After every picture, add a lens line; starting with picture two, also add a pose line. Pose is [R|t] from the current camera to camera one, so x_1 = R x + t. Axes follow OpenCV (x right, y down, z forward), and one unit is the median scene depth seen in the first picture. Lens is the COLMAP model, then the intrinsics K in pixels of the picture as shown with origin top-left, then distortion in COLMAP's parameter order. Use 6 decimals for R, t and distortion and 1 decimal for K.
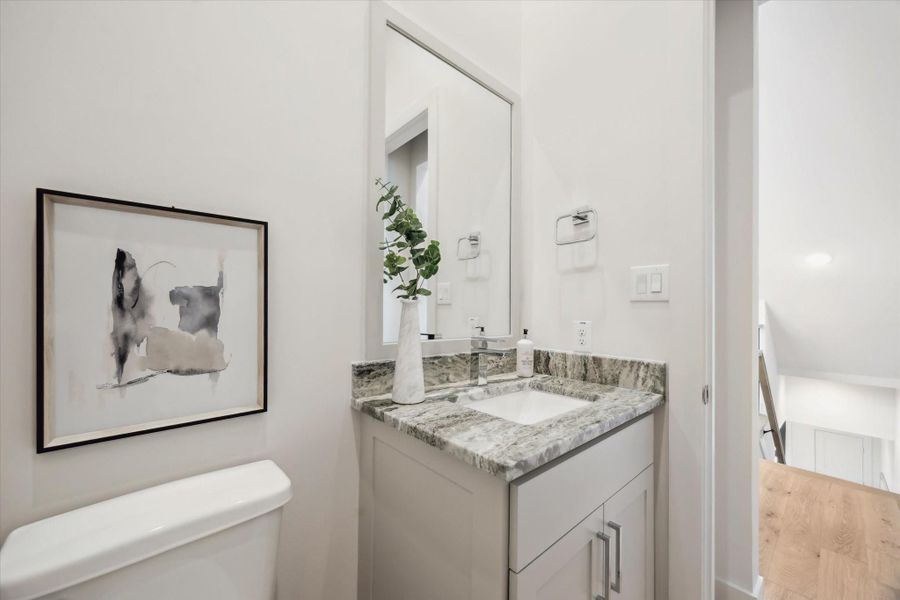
lens RADIAL K [[345.6, 0, 446.3], [0, 345.6, 308.2], [0, 0, 1]] dist [0.000867, -0.000097]
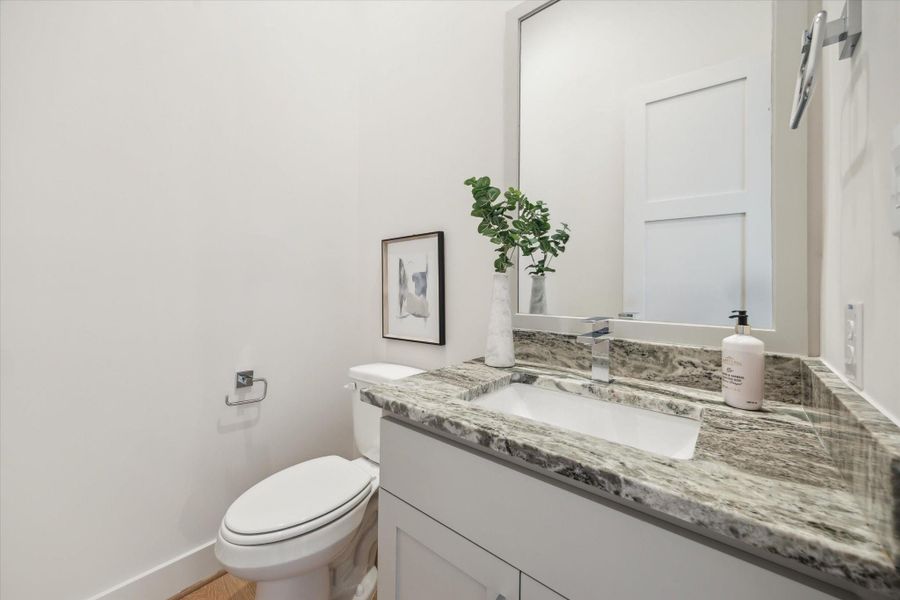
lens RADIAL K [[345.6, 0, 445.4], [0, 345.6, 292.1], [0, 0, 1]] dist [0.000867, -0.000097]
pose [[0.137980, 0.002500, -0.990432, 1.136306], [-0.000938, 0.999997, 0.002393, 0.040683], [0.990435, 0.000598, 0.137982, 0.807378]]
